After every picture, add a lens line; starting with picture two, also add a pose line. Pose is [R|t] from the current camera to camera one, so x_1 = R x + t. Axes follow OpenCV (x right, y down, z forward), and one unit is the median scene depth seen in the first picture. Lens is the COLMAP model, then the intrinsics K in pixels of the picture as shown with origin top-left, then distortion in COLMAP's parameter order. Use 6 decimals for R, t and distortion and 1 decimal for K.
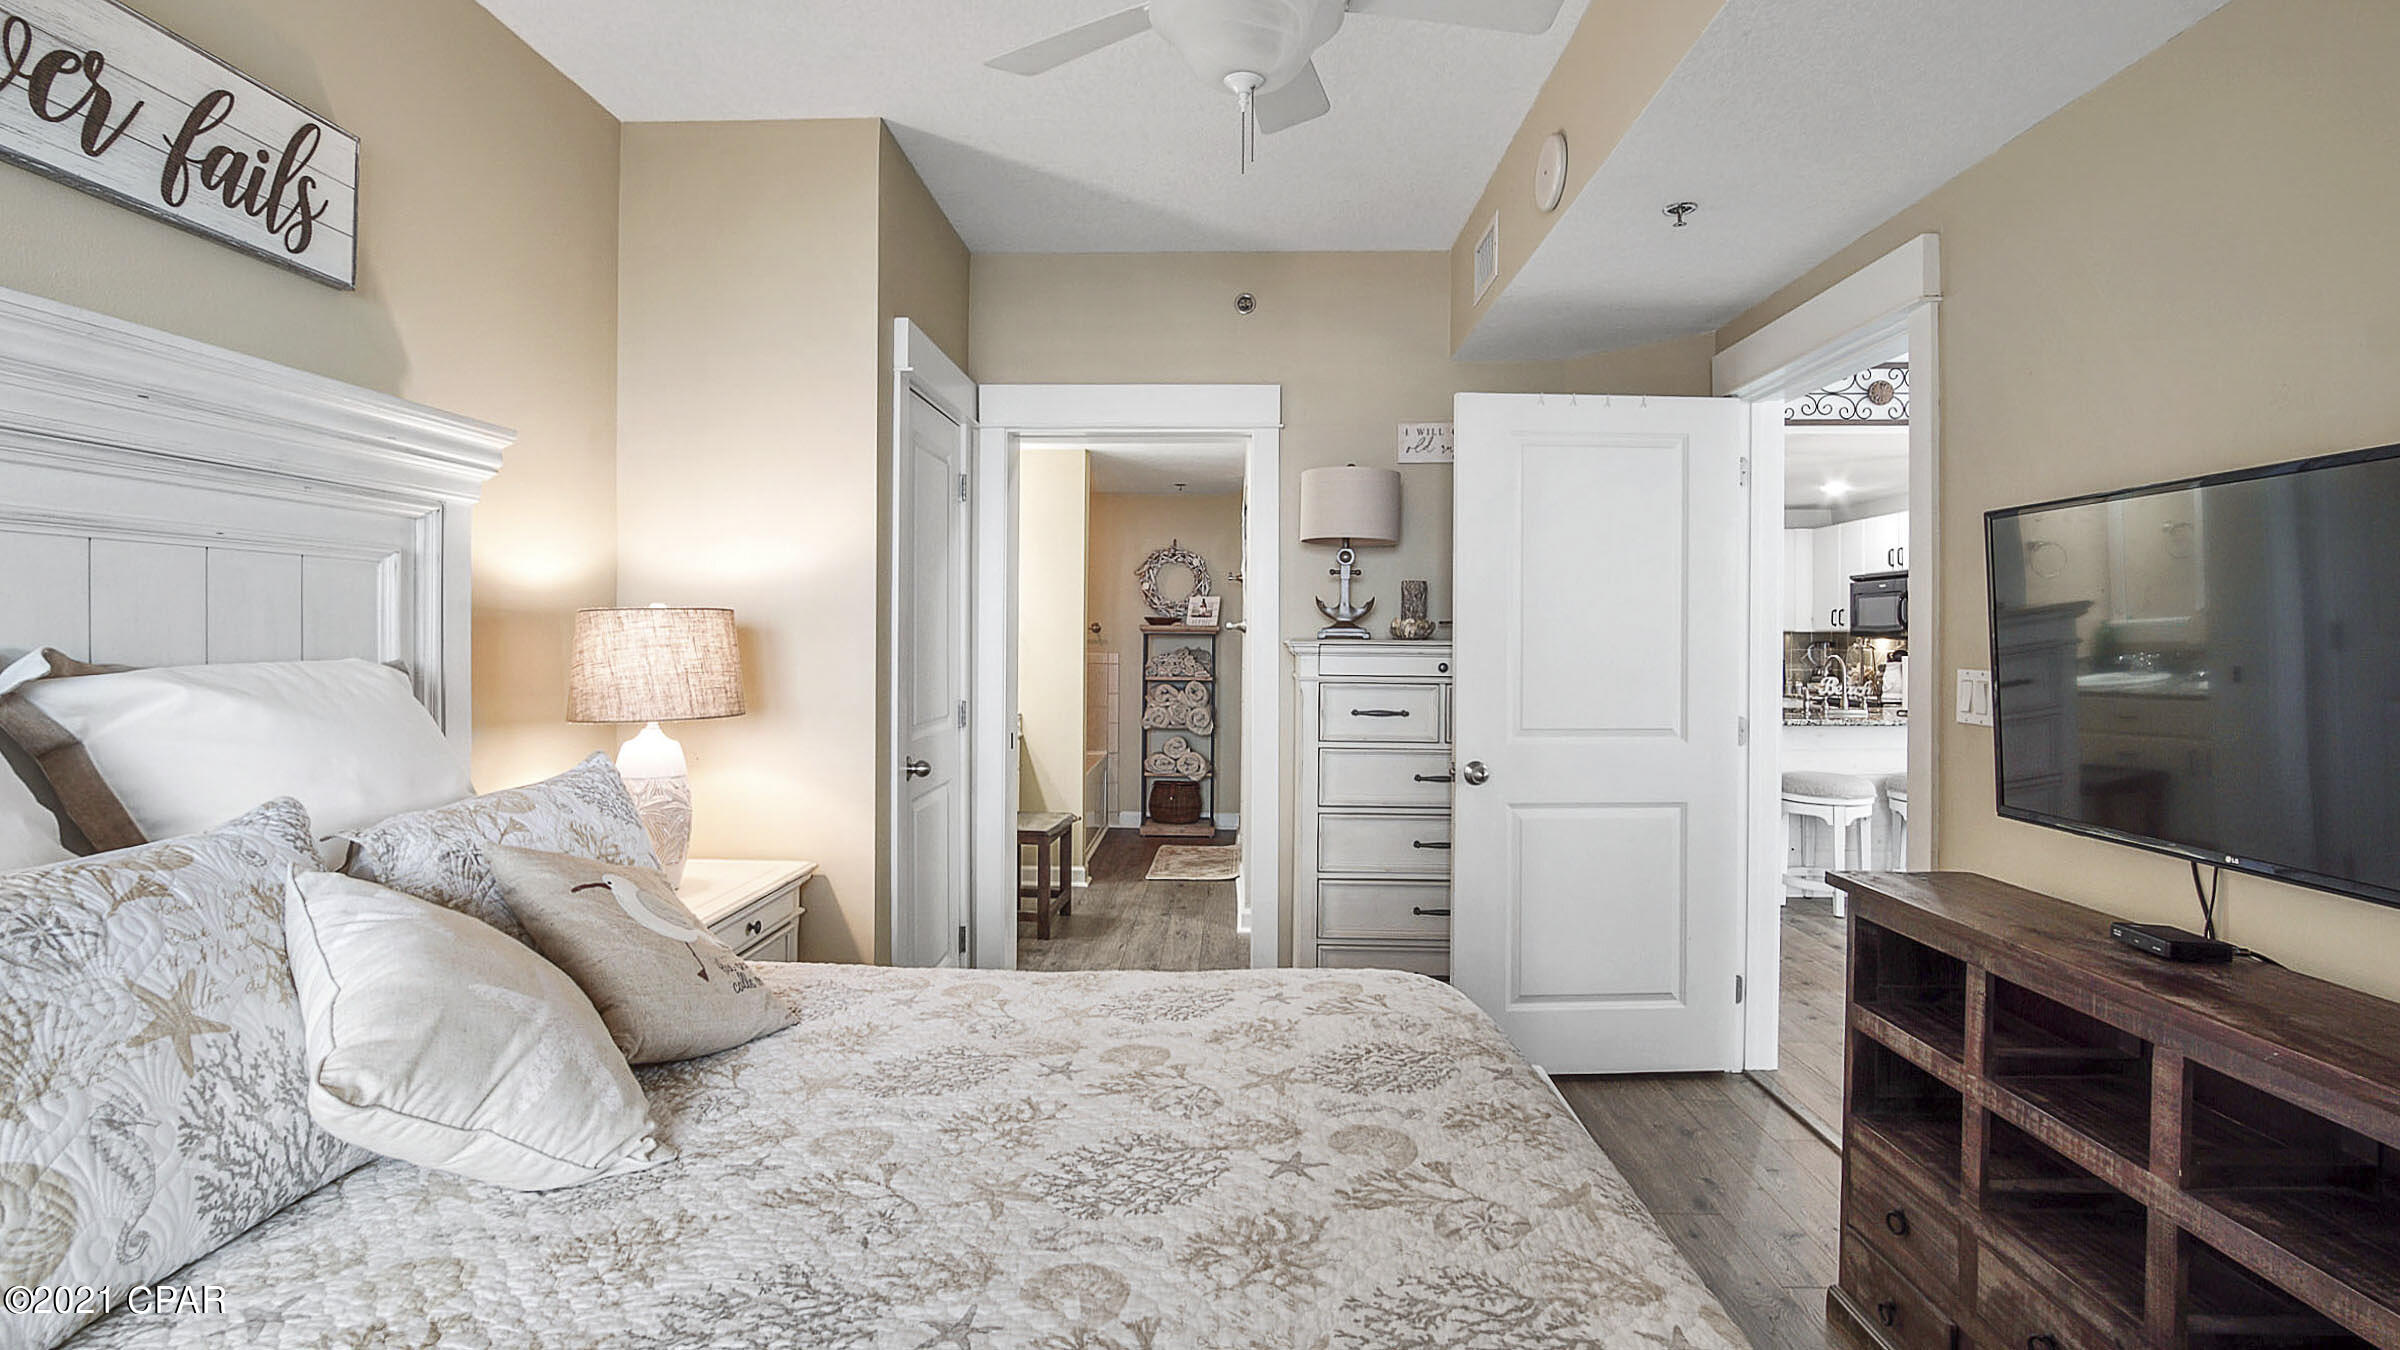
lens RADIAL K [[1136.3, 0, 1186.1], [0, 1136.3, 628.5], [0, 0, 1]] dist [-0.011218, 0.000601]
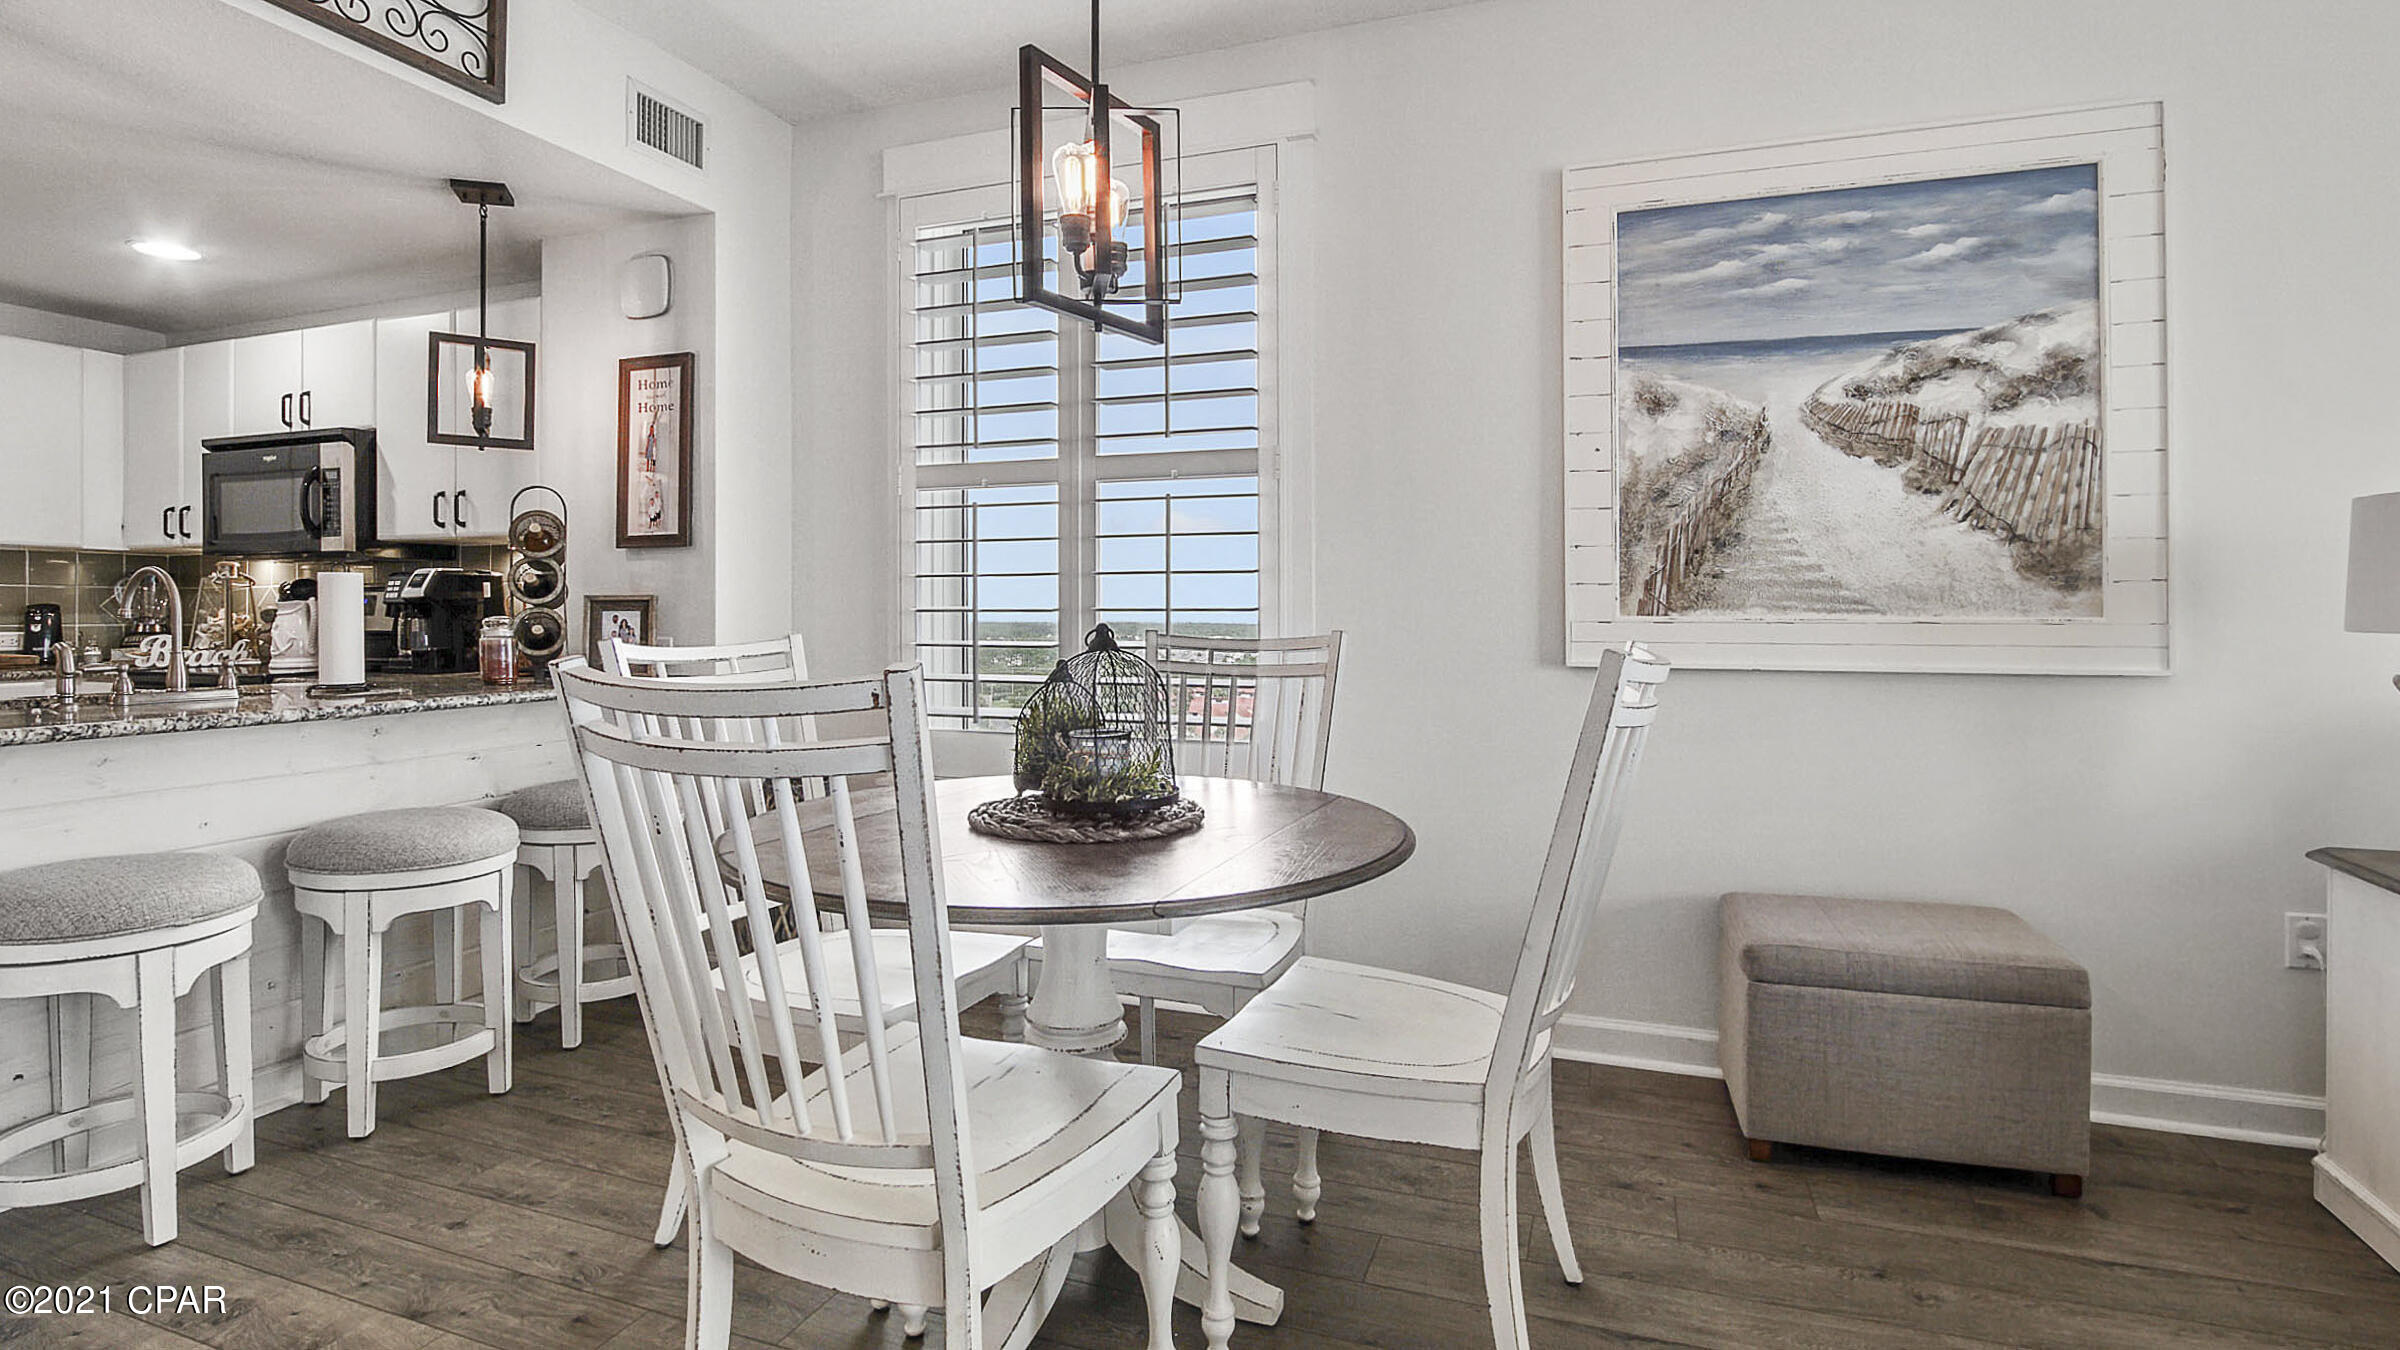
lens RADIAL K [[1136.3, 0, 1186.1], [0, 1136.3, 628.5], [0, 0, 1]] dist [-0.011218, 0.000601]
pose [[0.328626, -0.015106, 0.944339, 0.246633], [-0.003850, 0.999842, 0.017334, 0.030831], [-0.944452, -0.009332, 0.328516, 0.403917]]
